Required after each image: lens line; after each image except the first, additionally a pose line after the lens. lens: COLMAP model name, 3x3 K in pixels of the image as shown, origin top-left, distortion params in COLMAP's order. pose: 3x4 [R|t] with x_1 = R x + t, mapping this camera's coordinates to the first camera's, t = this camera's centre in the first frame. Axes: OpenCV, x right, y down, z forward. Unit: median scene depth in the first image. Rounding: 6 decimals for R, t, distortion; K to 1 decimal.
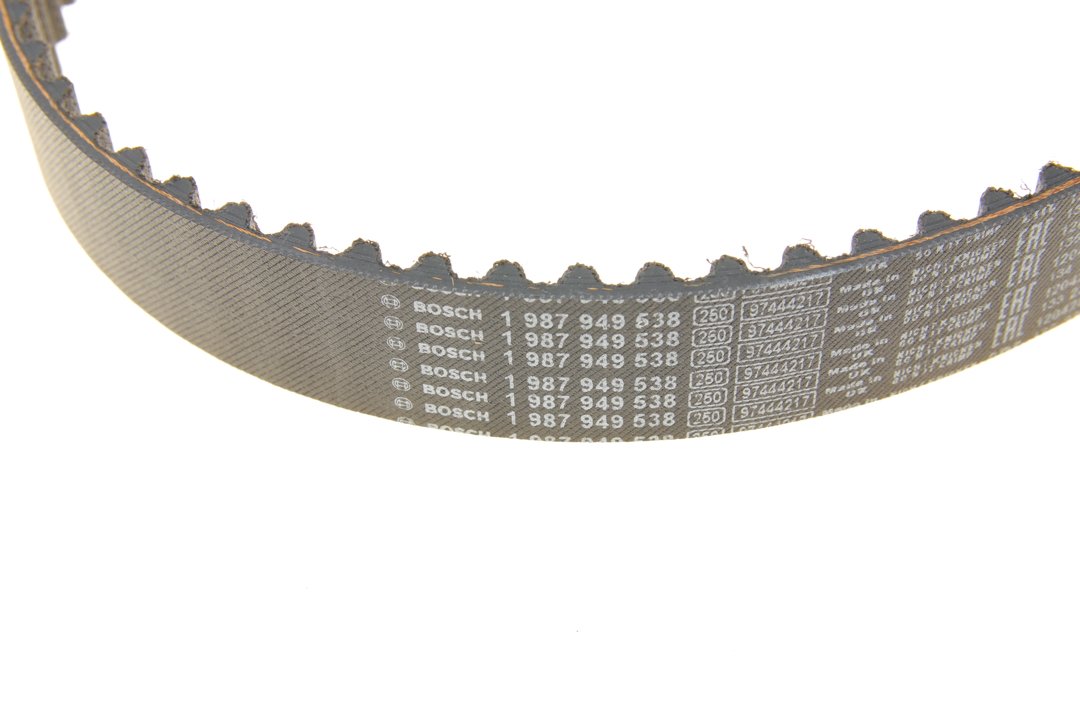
lens RADIAL K [[2484.5, 0, 539.9], [0, 2484.5, 361.1], [0, 0, 1]] dist [-0.149722, 0.000000]
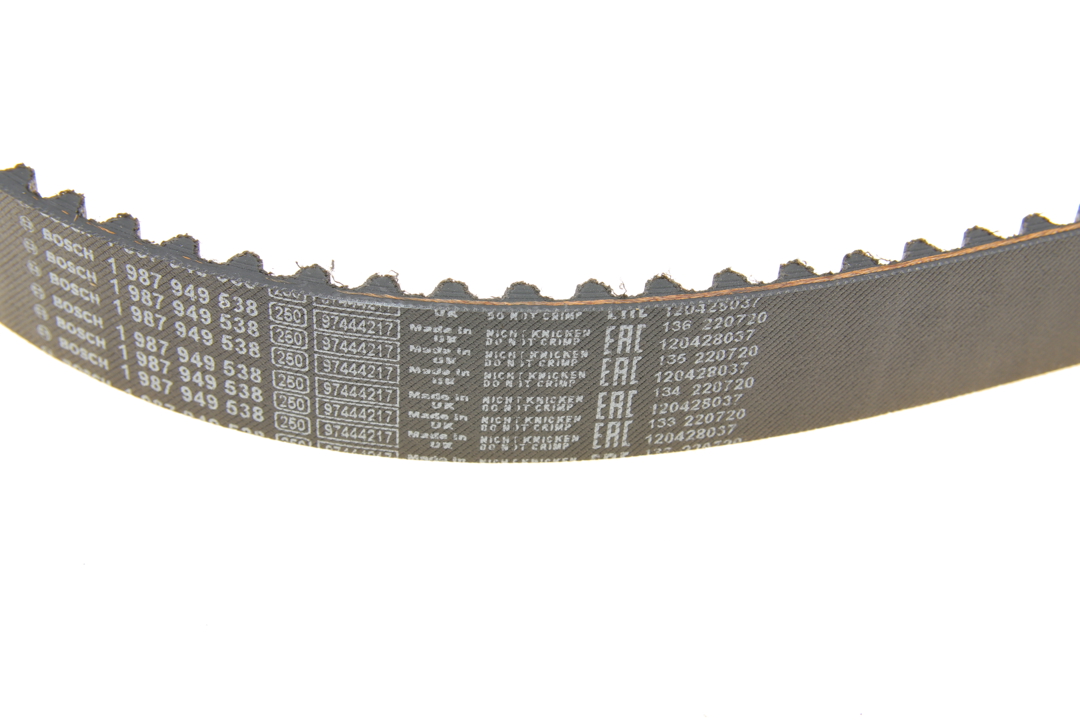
lens RADIAL K [[2484.5, 0, 540.3], [0, 2484.5, 358.7], [0, 0, 1]] dist [-0.149722, 0.000000]
pose [[0.934097, 0.276787, -0.225503, 0.403011], [-0.300195, 0.950810, -0.076447, 0.046545], [0.193251, 0.139103, 0.971239, -0.000731]]
